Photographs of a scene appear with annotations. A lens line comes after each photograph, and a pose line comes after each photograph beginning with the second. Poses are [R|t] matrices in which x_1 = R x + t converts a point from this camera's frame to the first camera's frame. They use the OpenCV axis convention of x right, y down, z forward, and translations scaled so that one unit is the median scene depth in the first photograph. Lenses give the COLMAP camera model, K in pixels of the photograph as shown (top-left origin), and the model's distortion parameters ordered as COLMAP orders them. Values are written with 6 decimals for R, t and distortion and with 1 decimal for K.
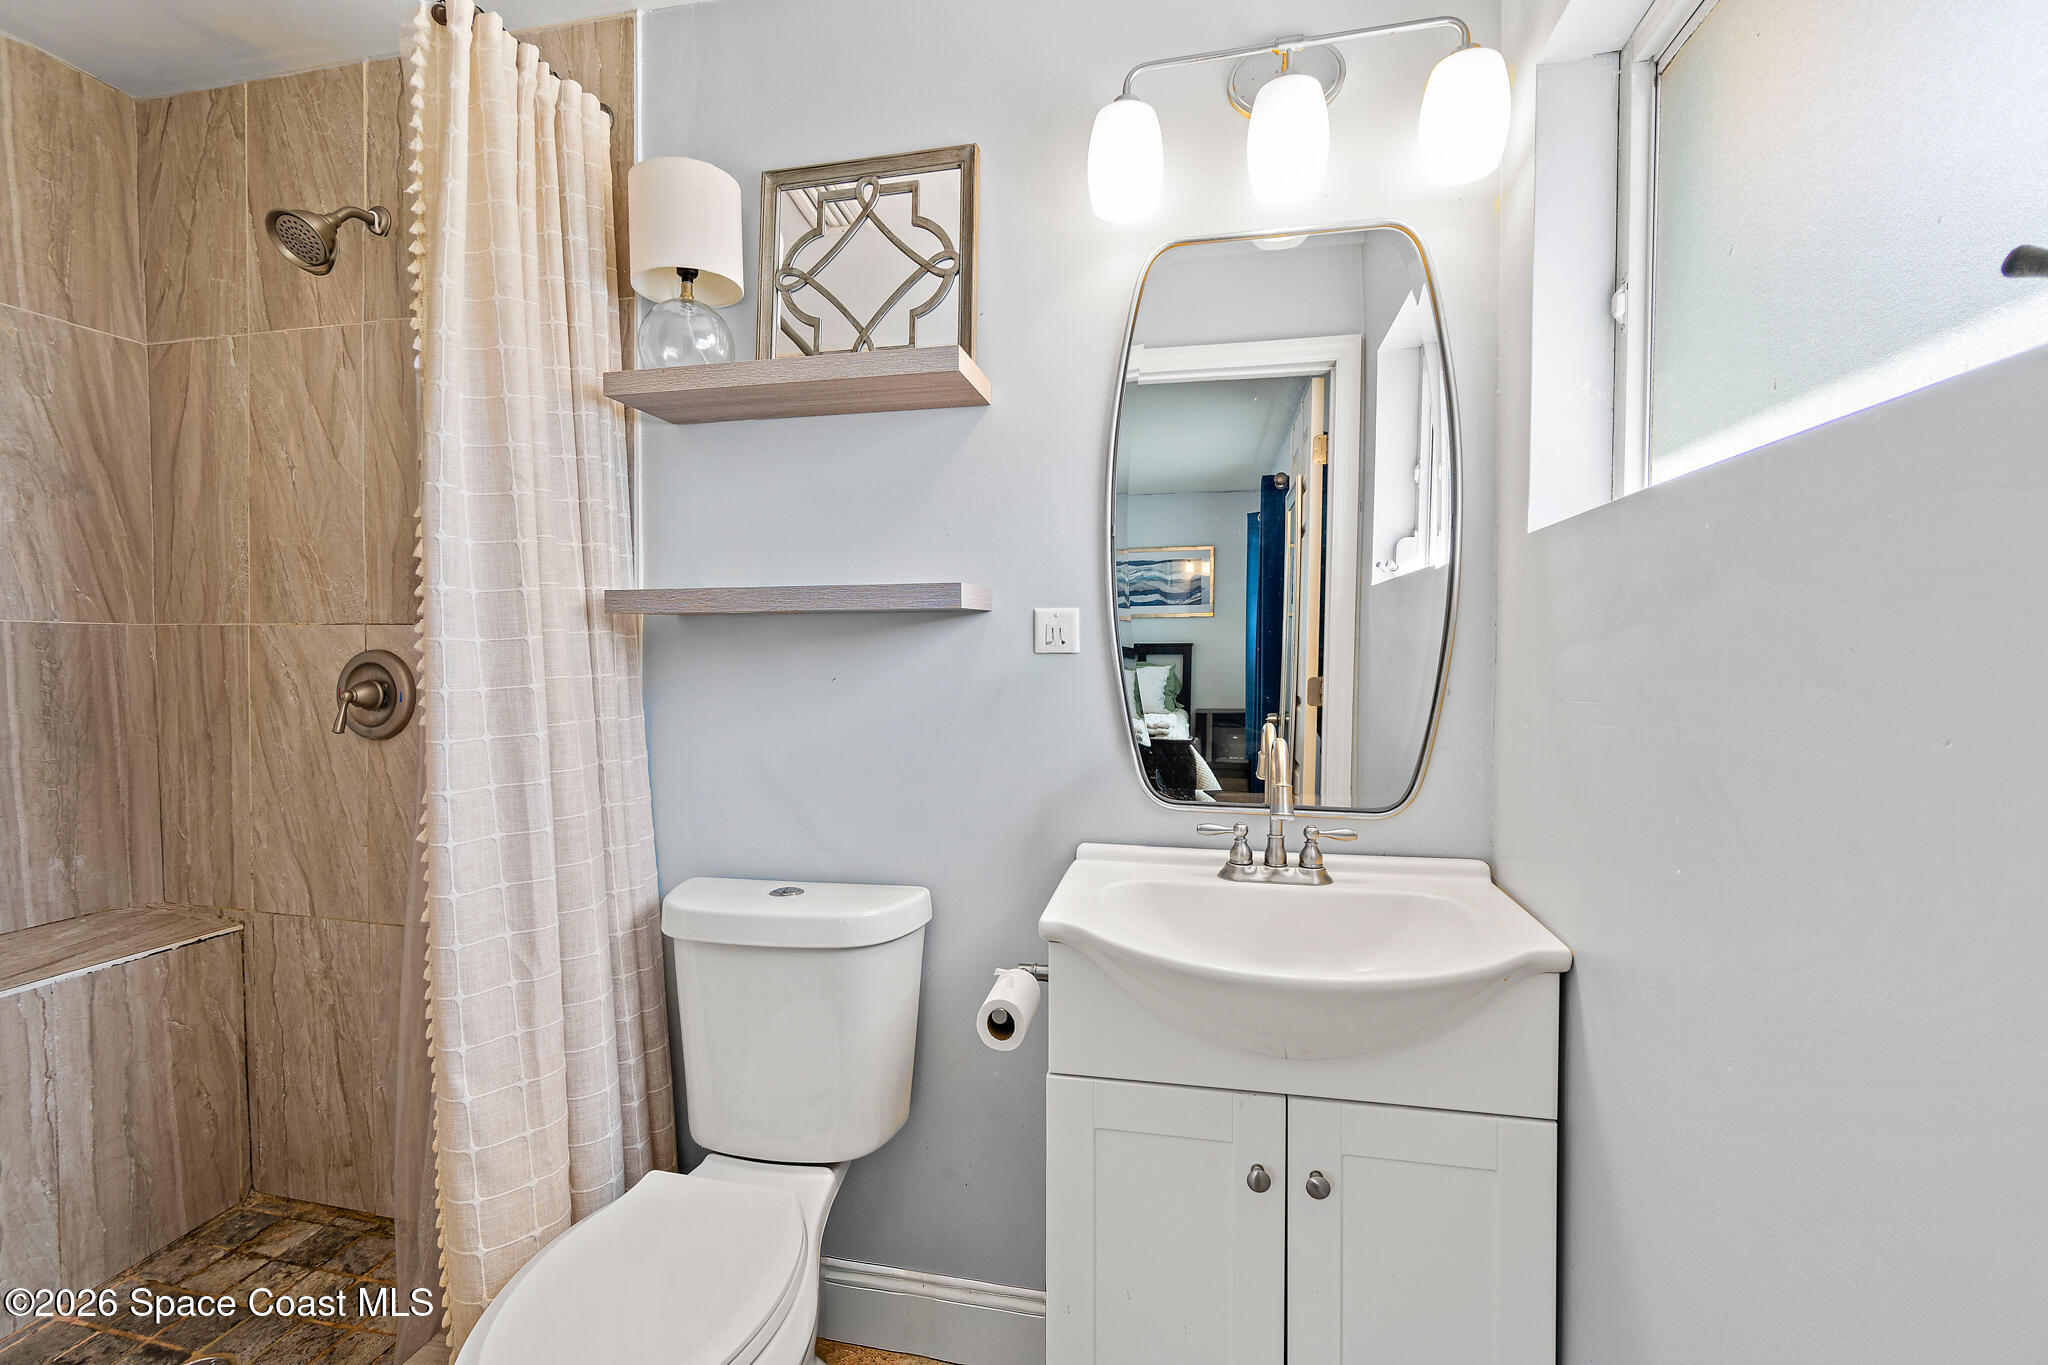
lens RADIAL K [[900.3, 0, 1004.9], [0, 900.3, 670.8], [0, 0, 1]] dist [-0.007505, 0.000950]
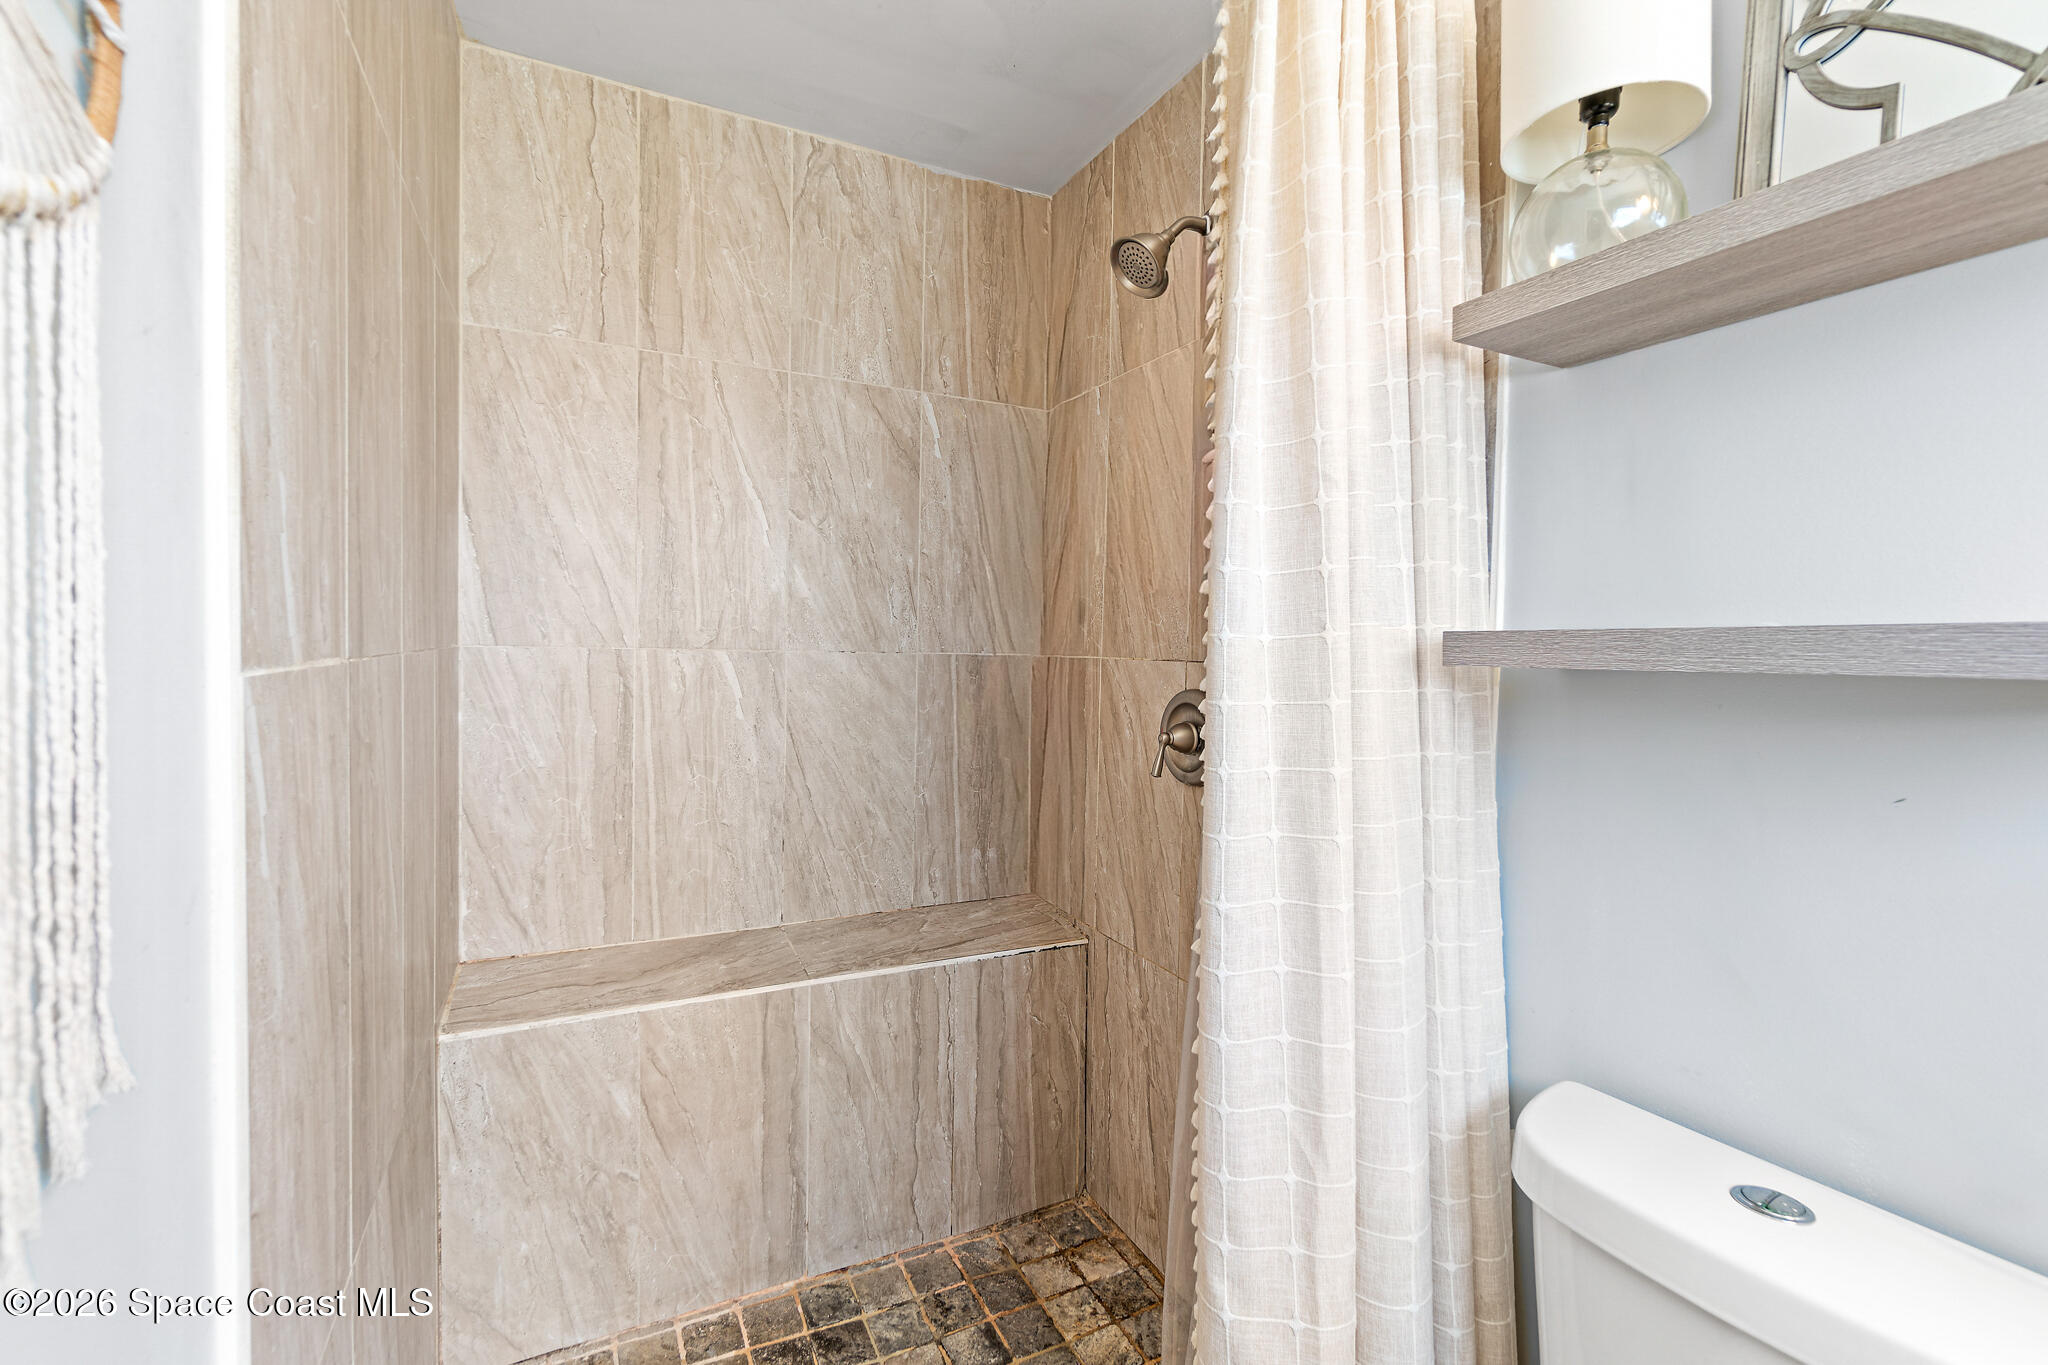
lens RADIAL K [[900.3, 0, 1004.9], [0, 900.3, 670.8], [0, 0, 1]] dist [-0.007505, 0.000950]
pose [[0.636588, 0.028734, -0.770669, -0.126948], [-0.035779, 0.999330, 0.007705, -0.050650], [0.770374, 0.022669, 0.637189, 0.300534]]
